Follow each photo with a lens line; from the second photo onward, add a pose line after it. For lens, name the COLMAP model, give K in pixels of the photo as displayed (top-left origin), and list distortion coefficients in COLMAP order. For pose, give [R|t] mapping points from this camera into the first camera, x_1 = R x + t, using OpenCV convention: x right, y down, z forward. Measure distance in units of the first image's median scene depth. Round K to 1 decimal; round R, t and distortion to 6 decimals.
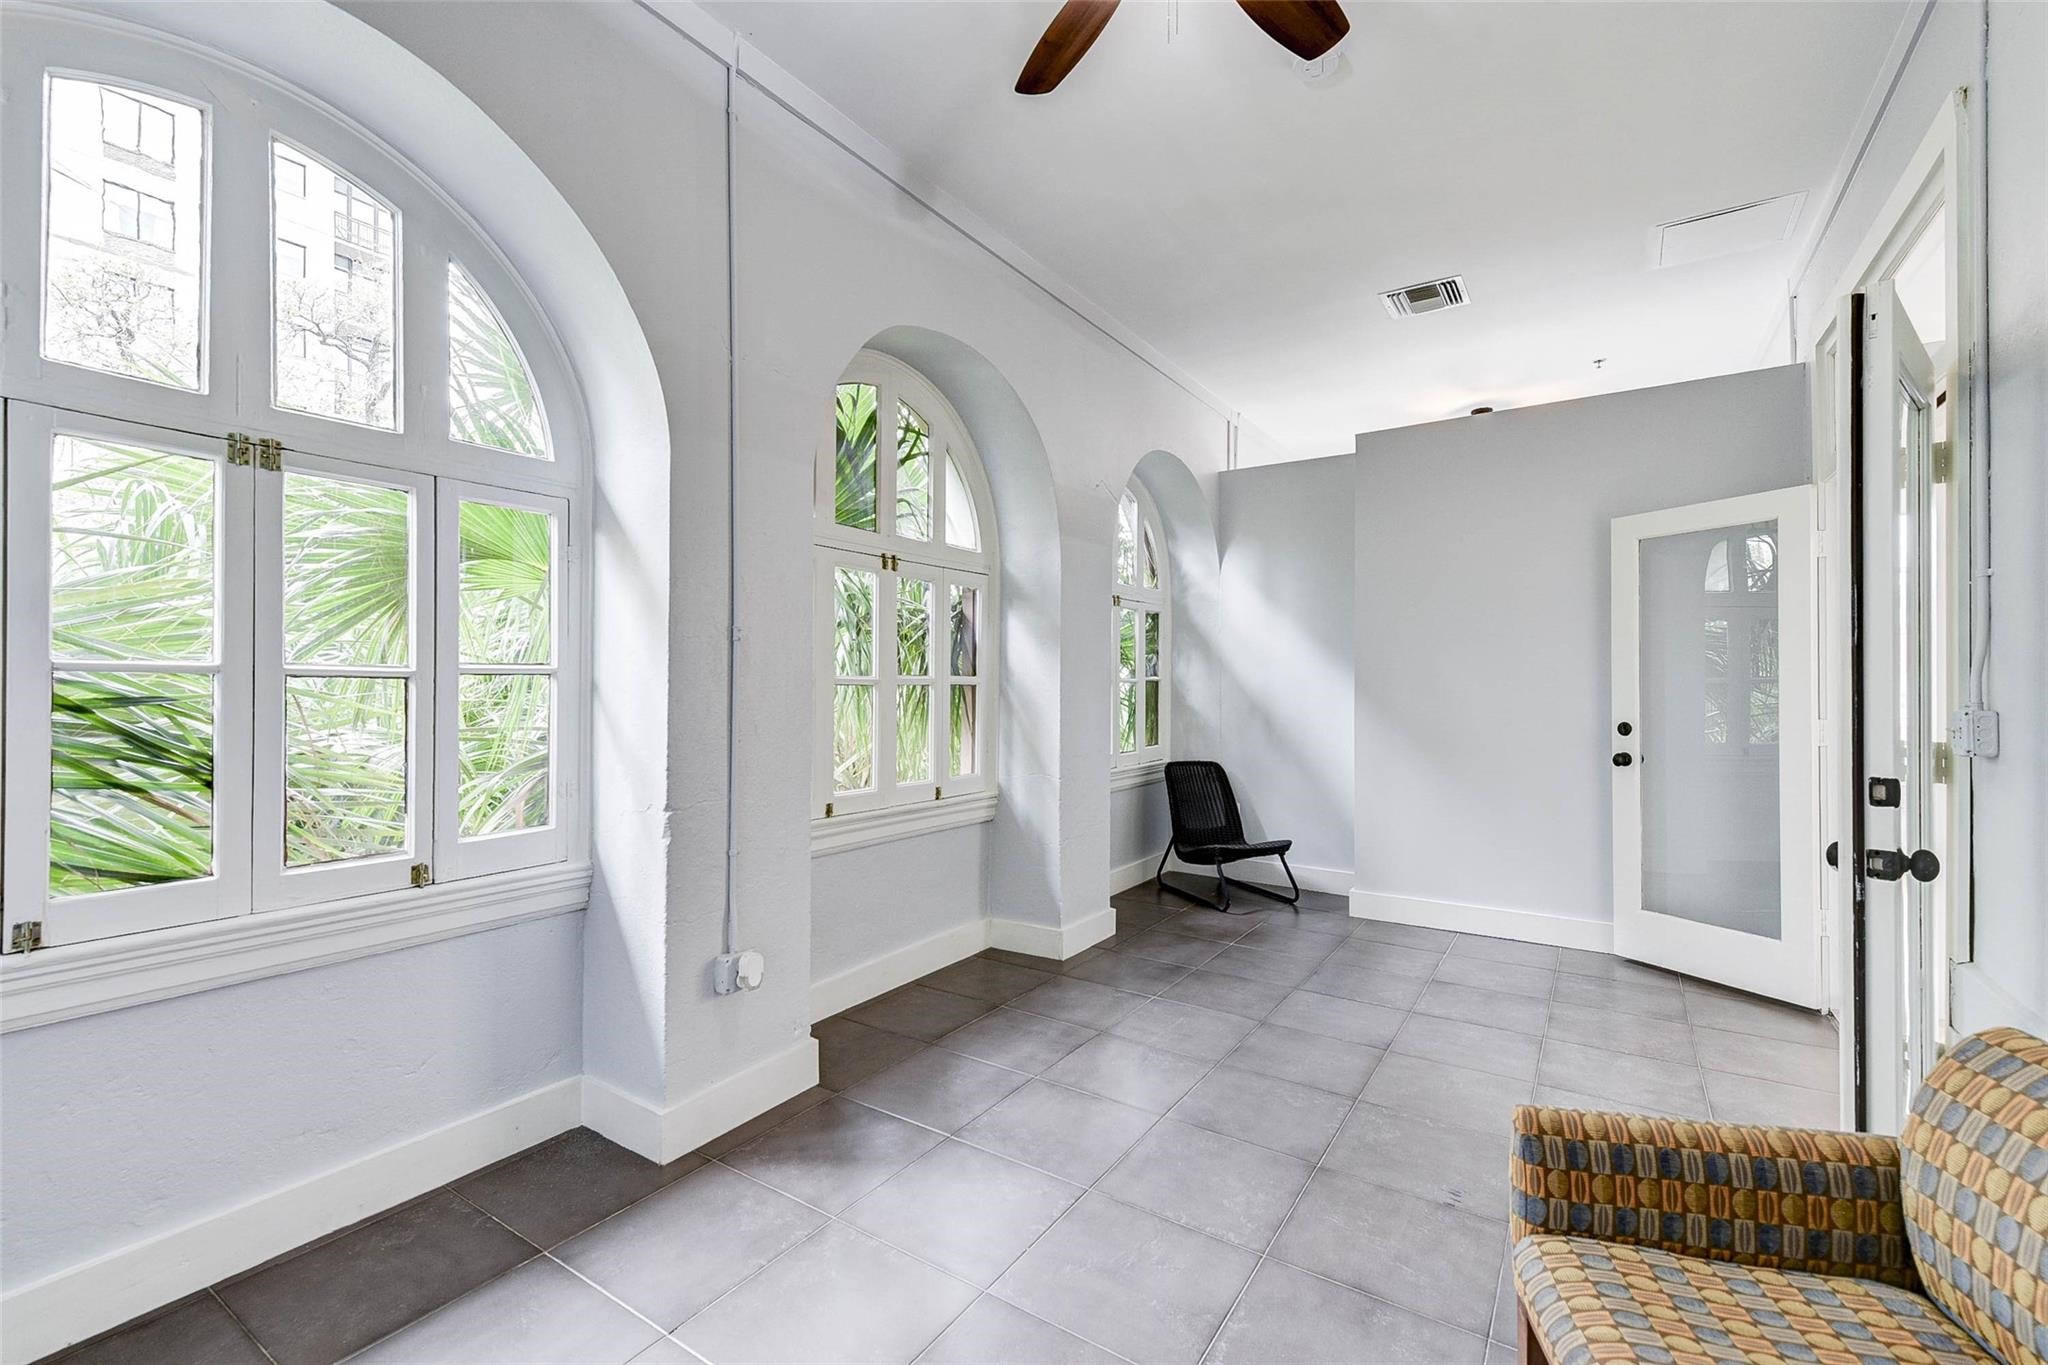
lens RADIAL K [[873.3, 0, 1023.4], [0, 873.3, 679.1], [0, 0, 1]] dist [0.001093, -0.001628]
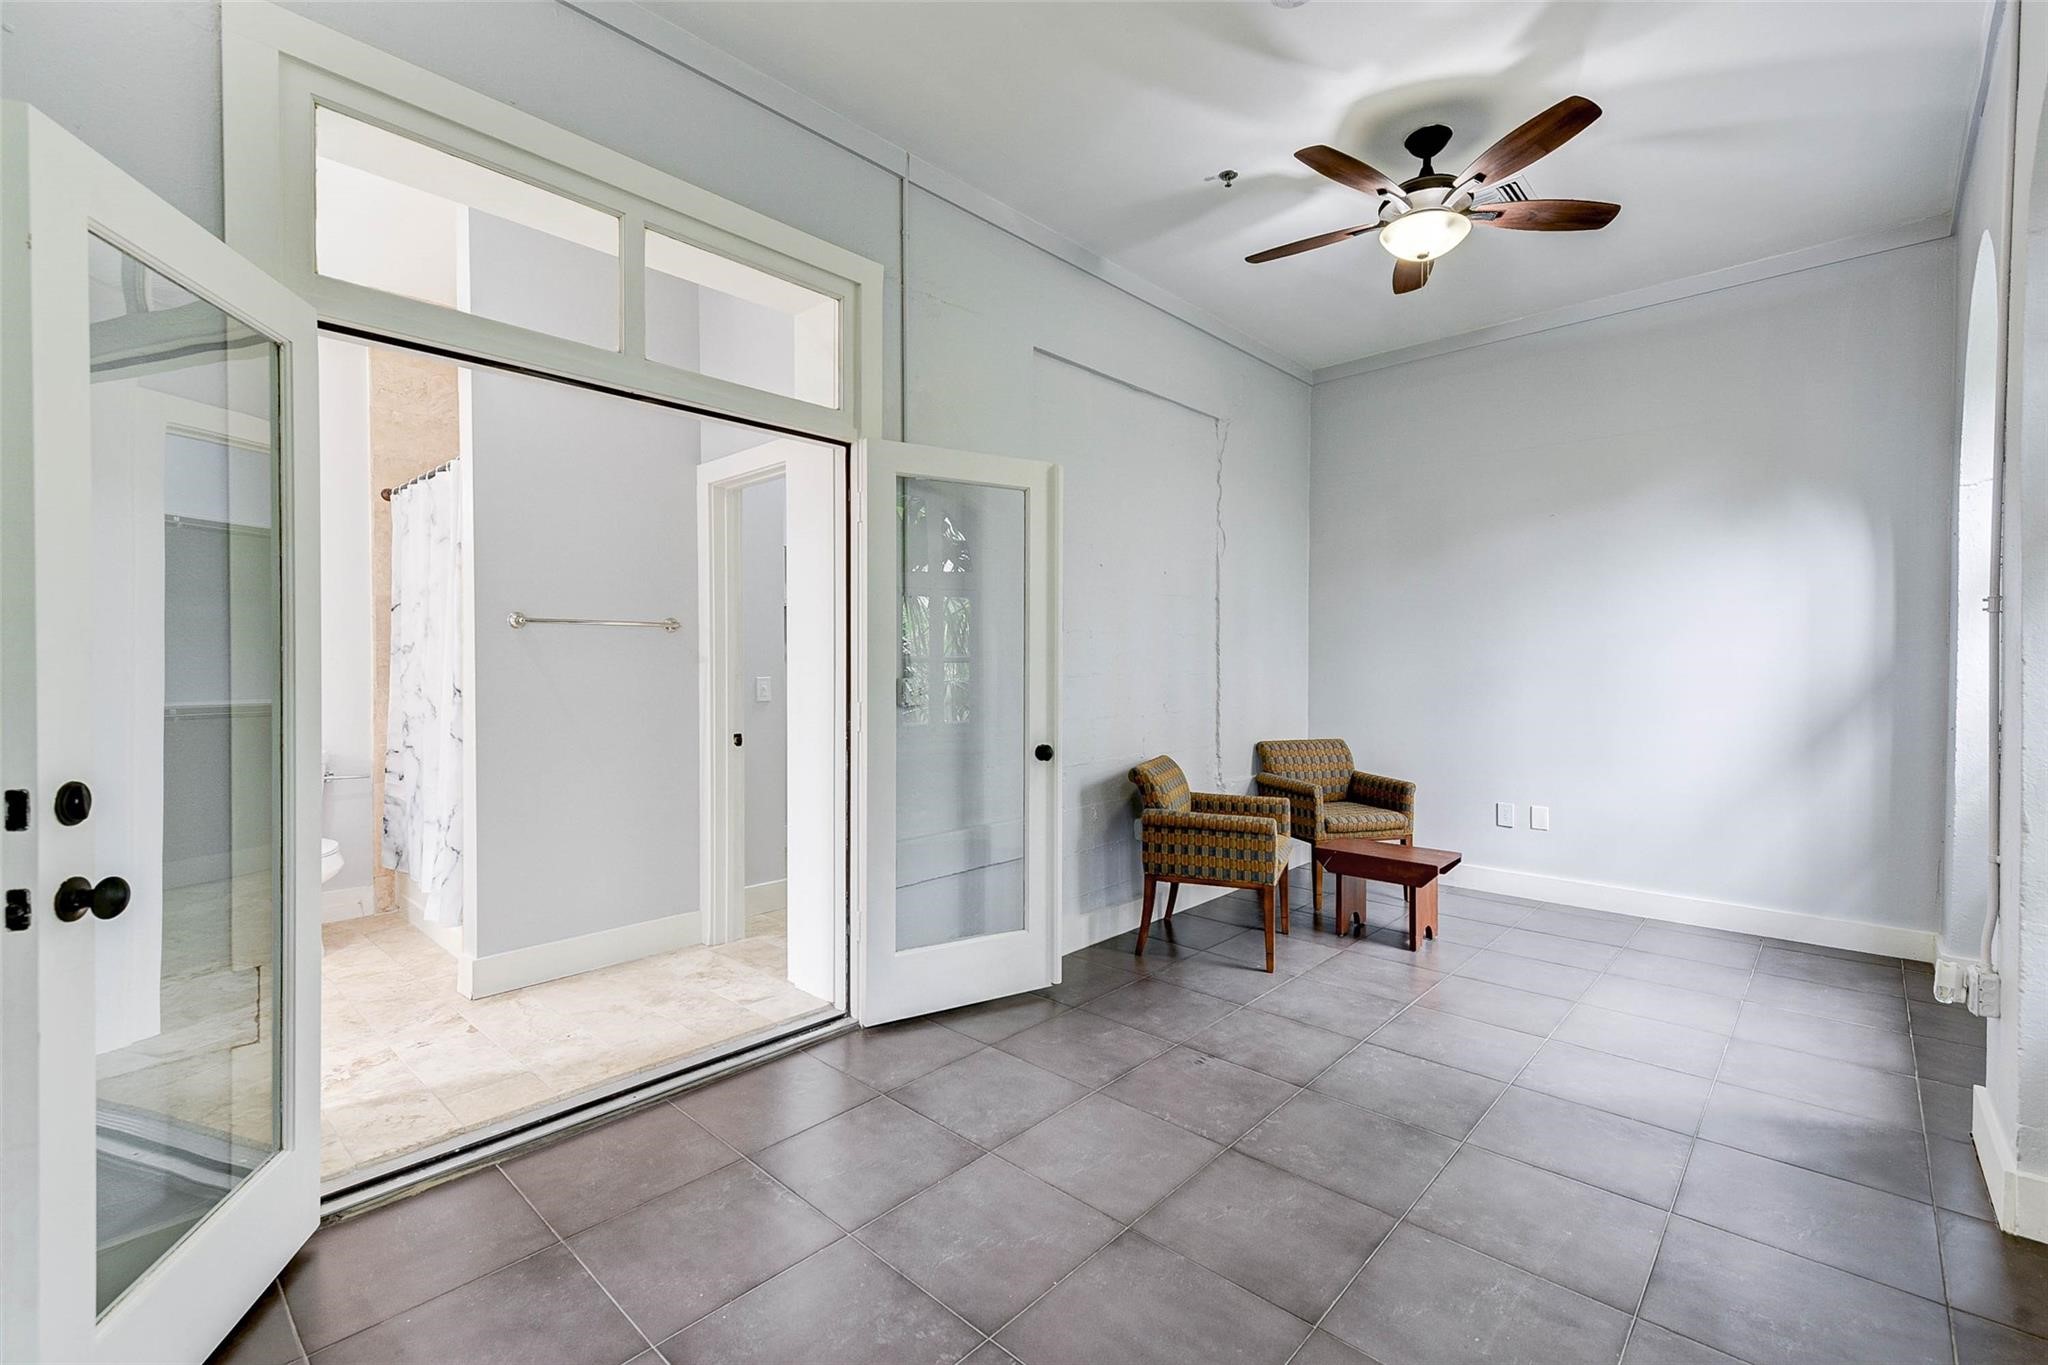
lens RADIAL K [[873.3, 0, 1043.6], [0, 873.3, 675.1], [0, 0, 1]] dist [0.001093, -0.001628]
pose [[-0.988427, 0.004061, 0.151645, 0.358473], [0.004363, 0.999989, 0.001653, 0.014421], [-0.151637, 0.002296, -0.988434, 1.561194]]
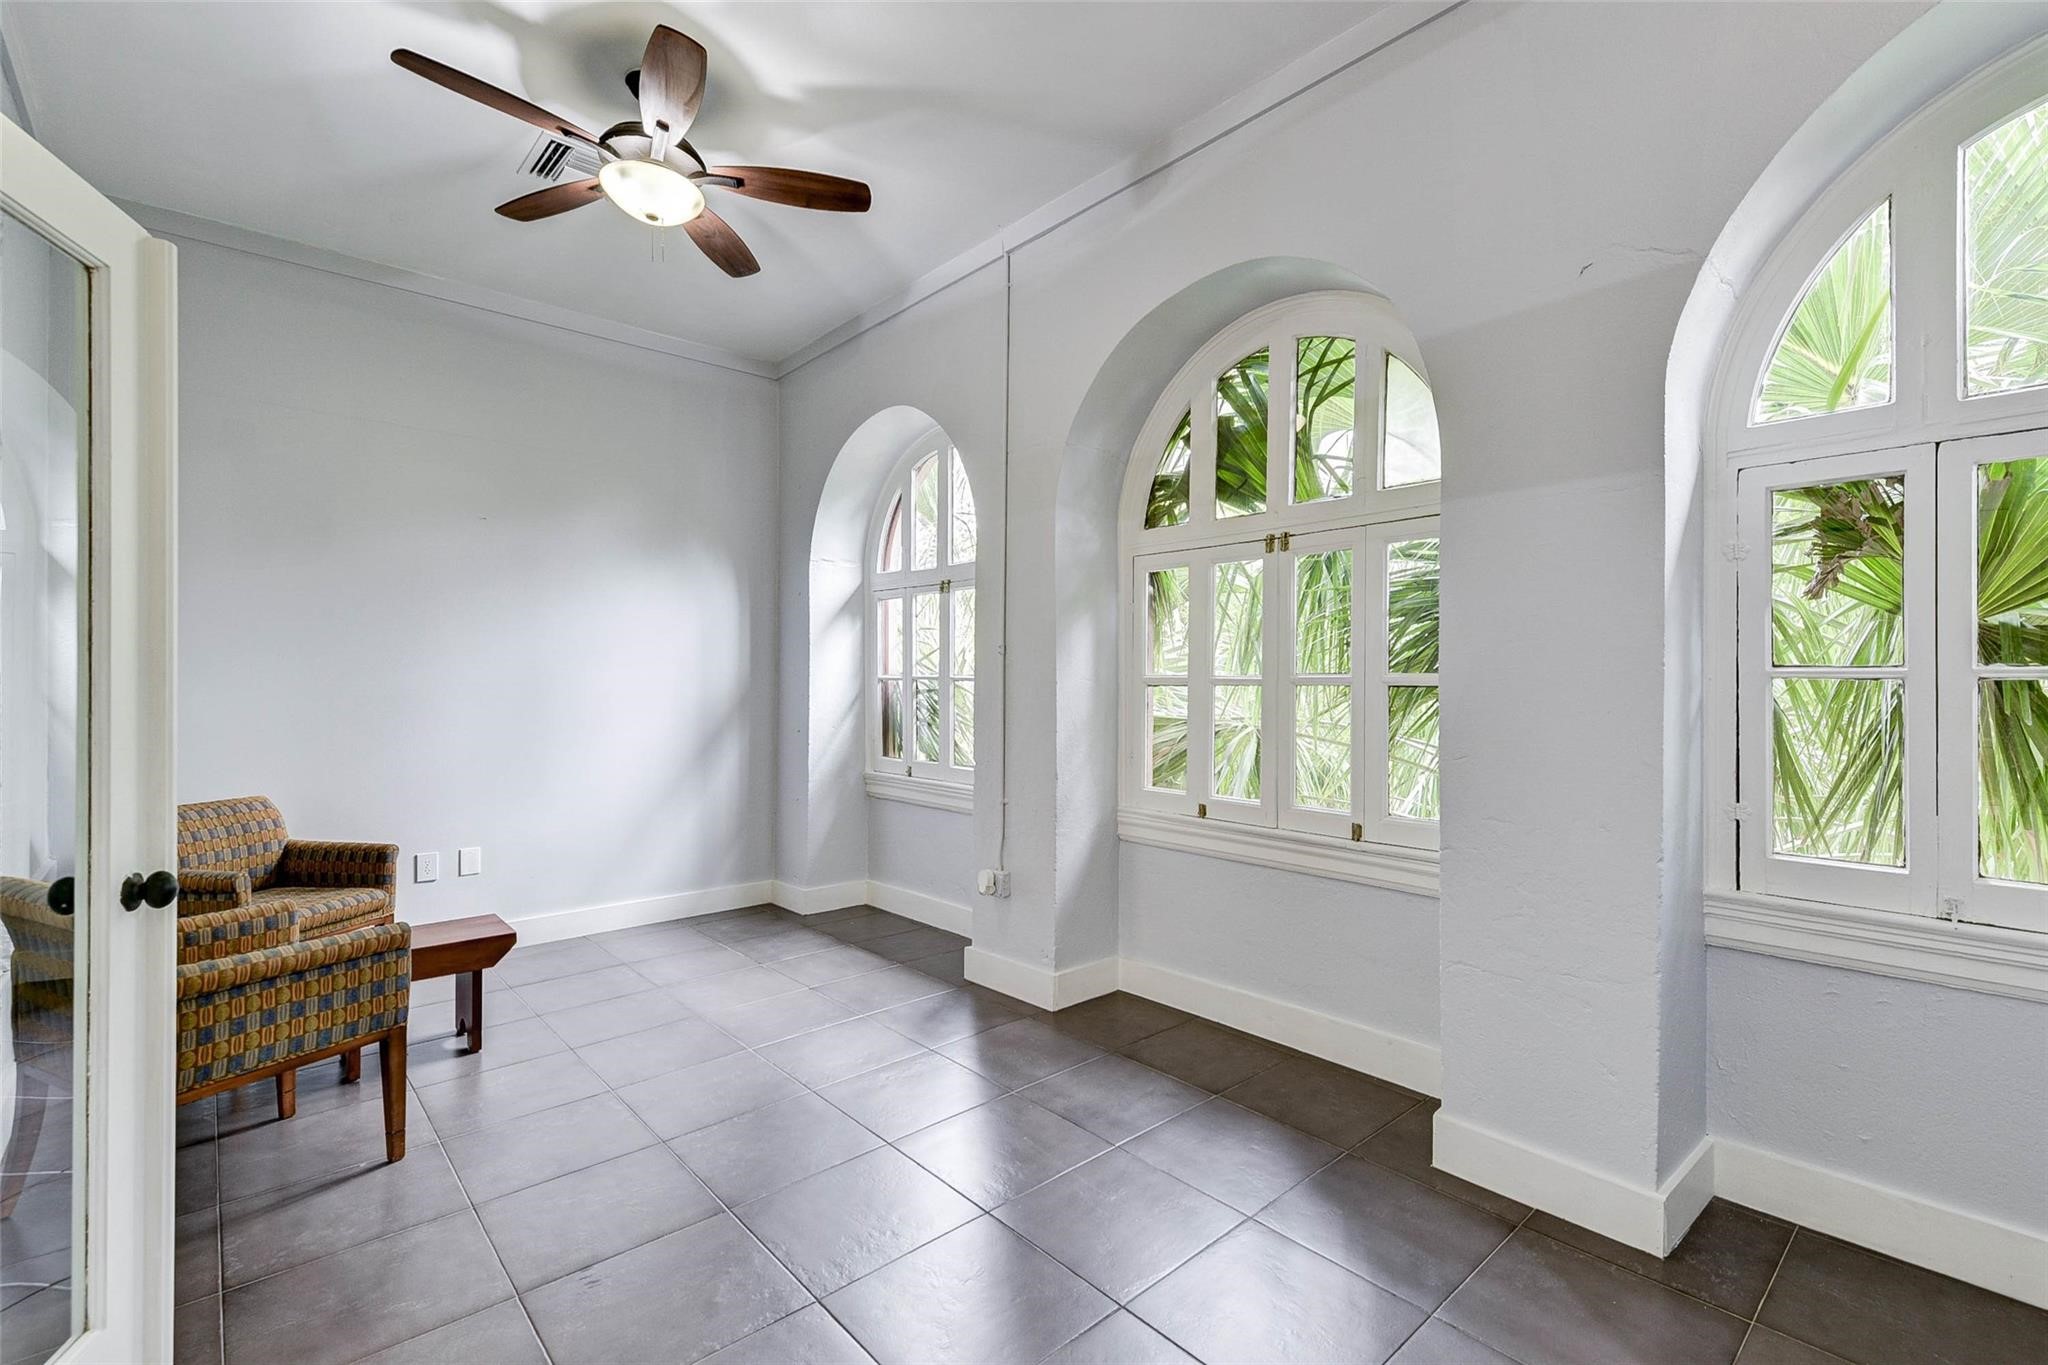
lens RADIAL K [[873.3, 0, 1044.0], [0, 873.3, 686.5], [0, 0, 1]] dist [0.001093, -0.001628]
pose [[-0.232944, 0.000073, -0.972490, 0.821760], [0.002829, 0.999996, -0.000603, 0.008155], [0.972486, -0.002892, -0.232943, 1.096527]]
